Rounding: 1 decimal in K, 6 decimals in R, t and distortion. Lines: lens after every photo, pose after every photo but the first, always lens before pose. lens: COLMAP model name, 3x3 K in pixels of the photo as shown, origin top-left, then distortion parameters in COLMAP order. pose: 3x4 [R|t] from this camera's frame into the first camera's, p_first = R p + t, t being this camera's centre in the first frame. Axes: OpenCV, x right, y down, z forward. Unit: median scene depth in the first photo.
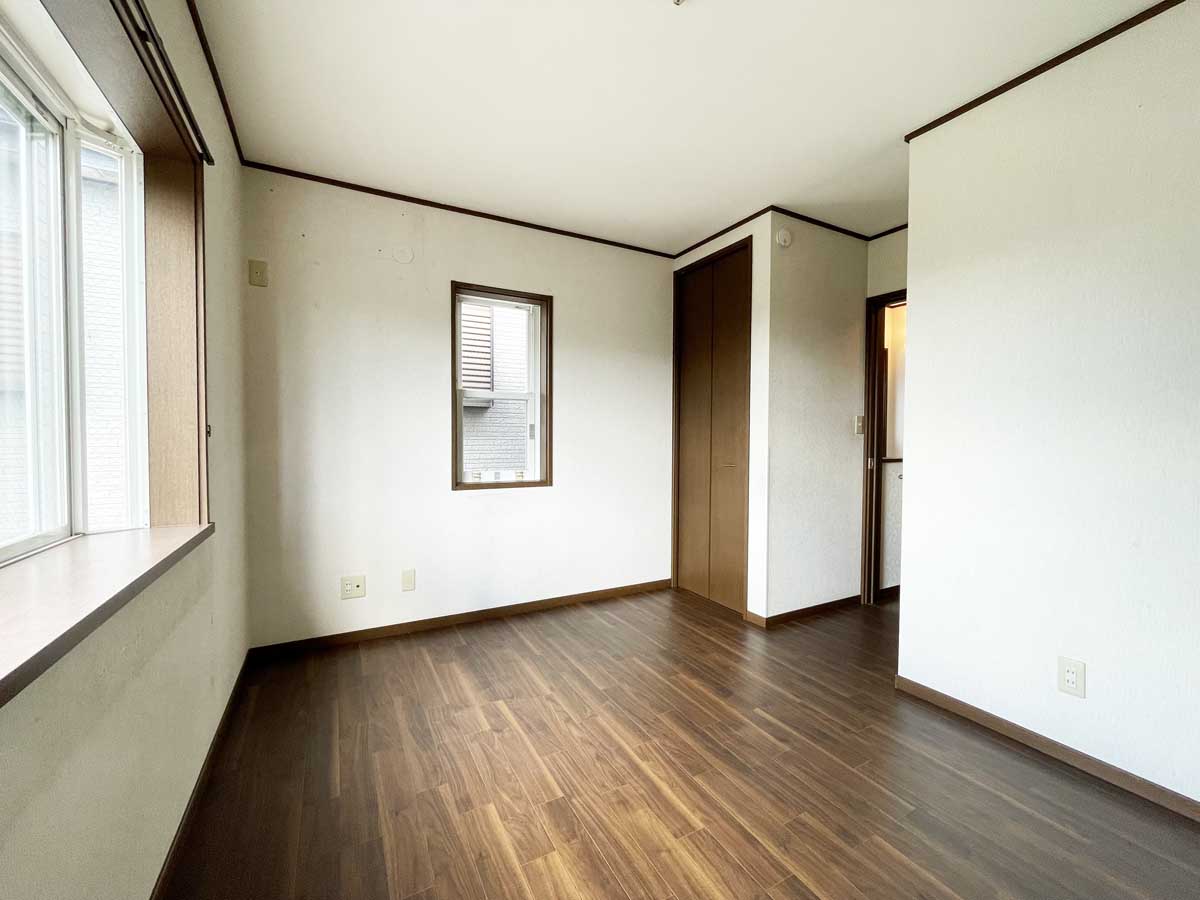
lens RADIAL K [[485.7, 0, 596.3], [0, 485.7, 451.1], [0, 0, 1]] dist [-0.003576, 0.000157]
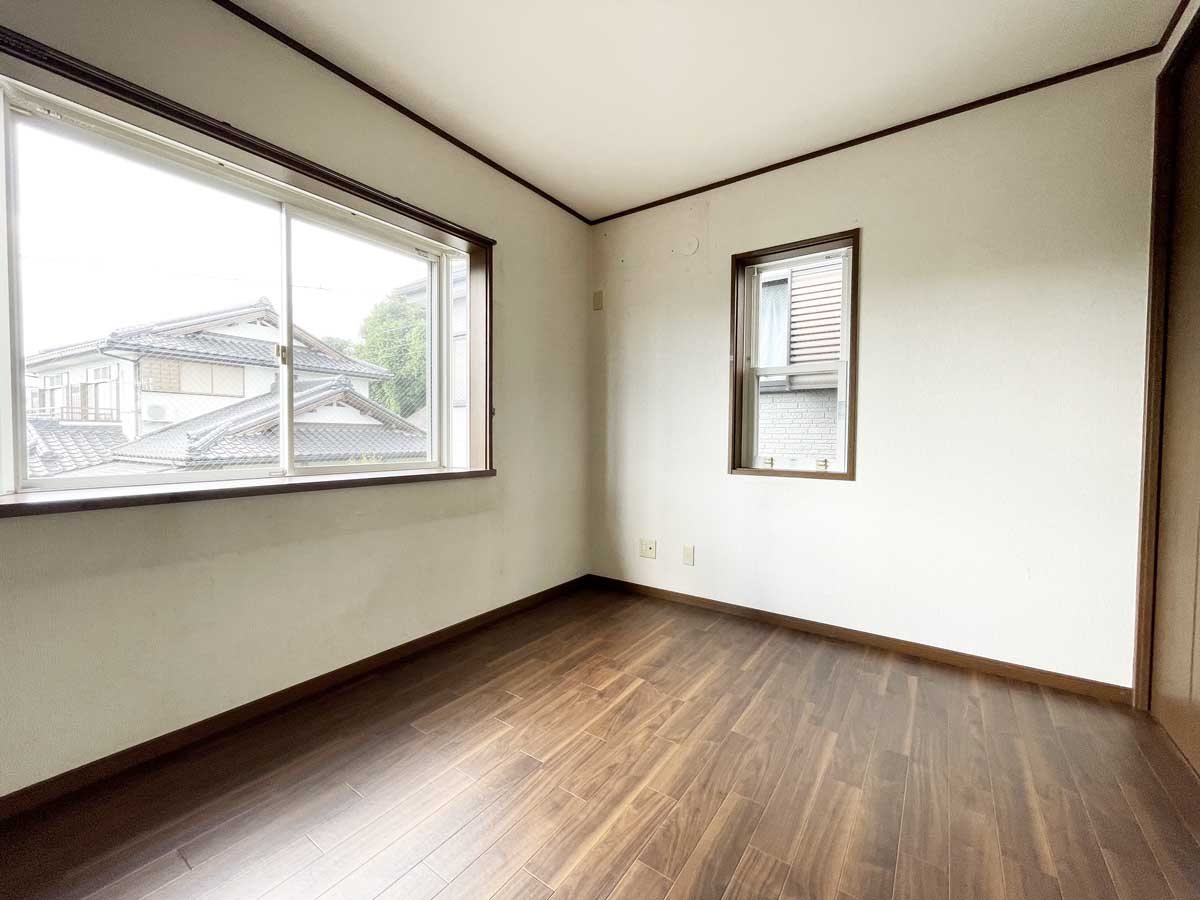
lens RADIAL K [[485.7, 0, 601.0], [0, 485.7, 449.7], [0, 0, 1]] dist [-0.003576, 0.000157]
pose [[0.441579, 0.024615, -0.896885, 0.510163], [-0.034386, 0.999353, 0.010497, 0.036793], [0.896563, 0.026205, 0.442140, 0.390824]]
